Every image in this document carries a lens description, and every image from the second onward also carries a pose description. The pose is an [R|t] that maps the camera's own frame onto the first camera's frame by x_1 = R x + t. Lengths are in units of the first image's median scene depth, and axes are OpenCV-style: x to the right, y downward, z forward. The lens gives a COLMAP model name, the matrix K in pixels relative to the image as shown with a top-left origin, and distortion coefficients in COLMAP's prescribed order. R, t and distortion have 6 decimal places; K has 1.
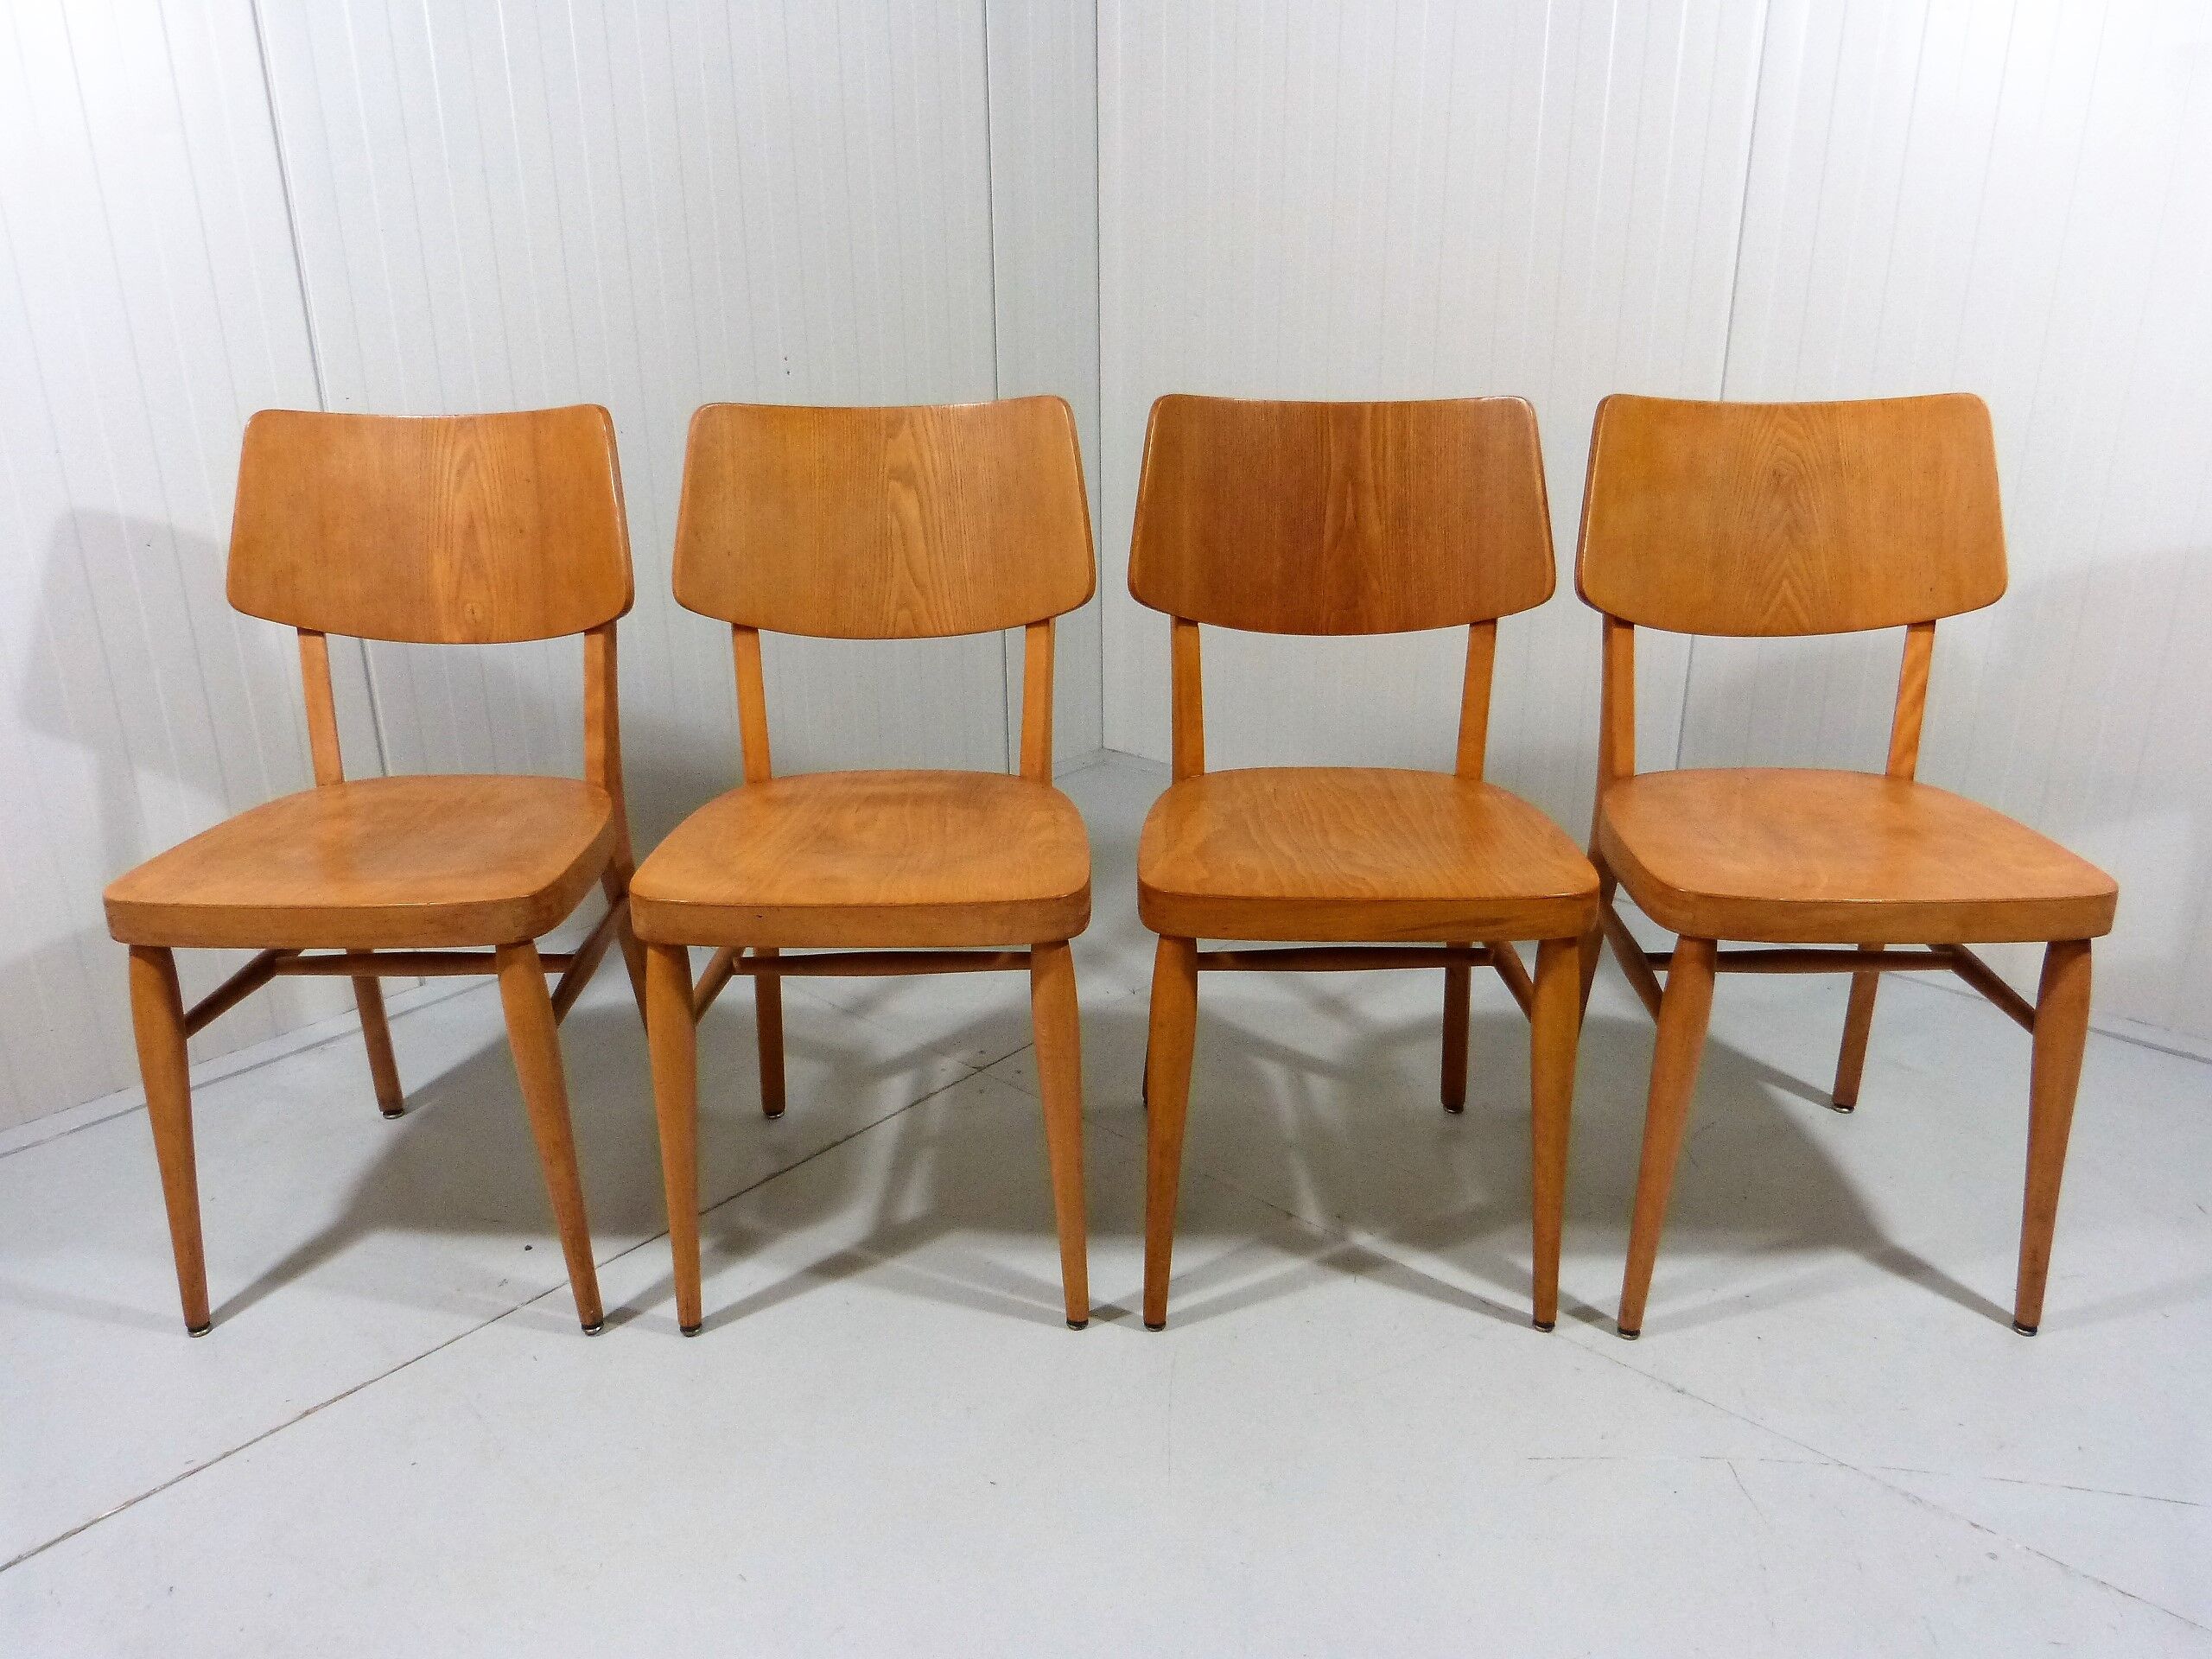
lens RADIAL K [[1689.5, 0, 1102.2], [0, 1689.5, 834.5], [0, 0, 1]] dist [-0.046818, 0.036818]
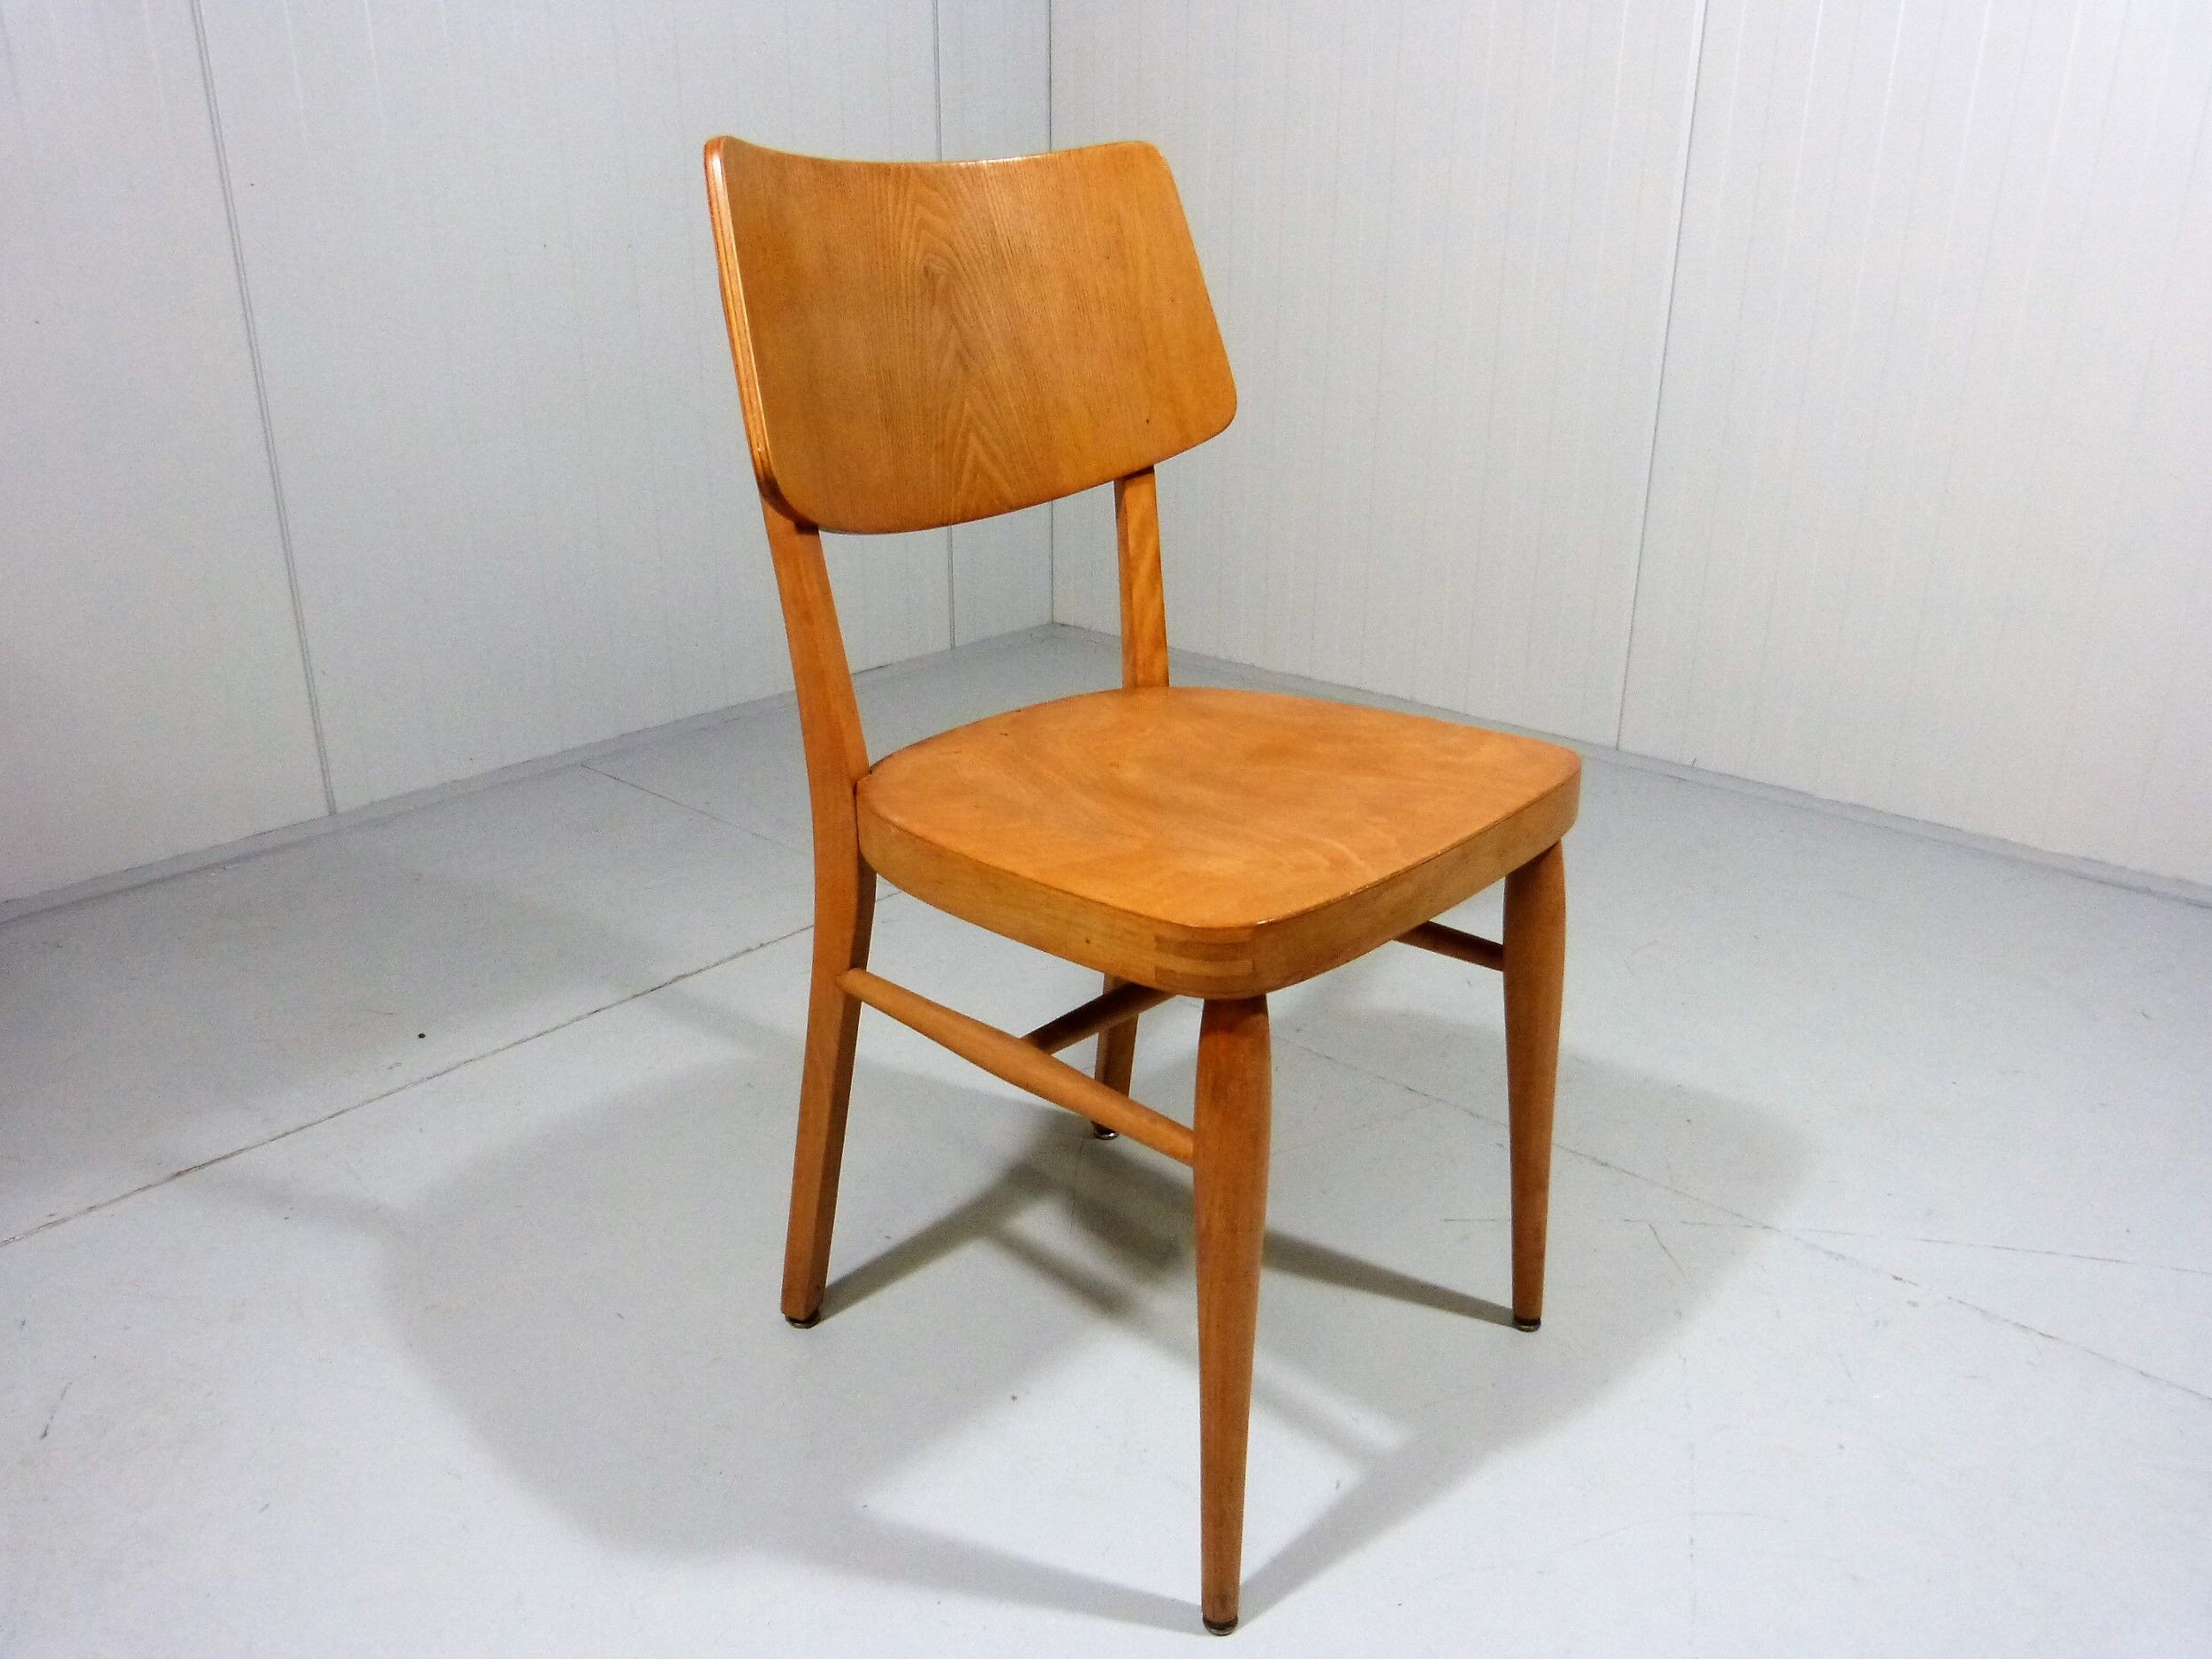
lens RADIAL K [[1689.6, 0, 1115.8], [0, 1689.6, 836.5], [0, 0, 1]] dist [-0.046818, 0.036818]
pose [[0.653410, -0.263146, 0.709795, -0.074736], [0.255772, 0.959239, 0.120171, -0.065140], [-0.712486, 0.103025, 0.694082, 0.520075]]
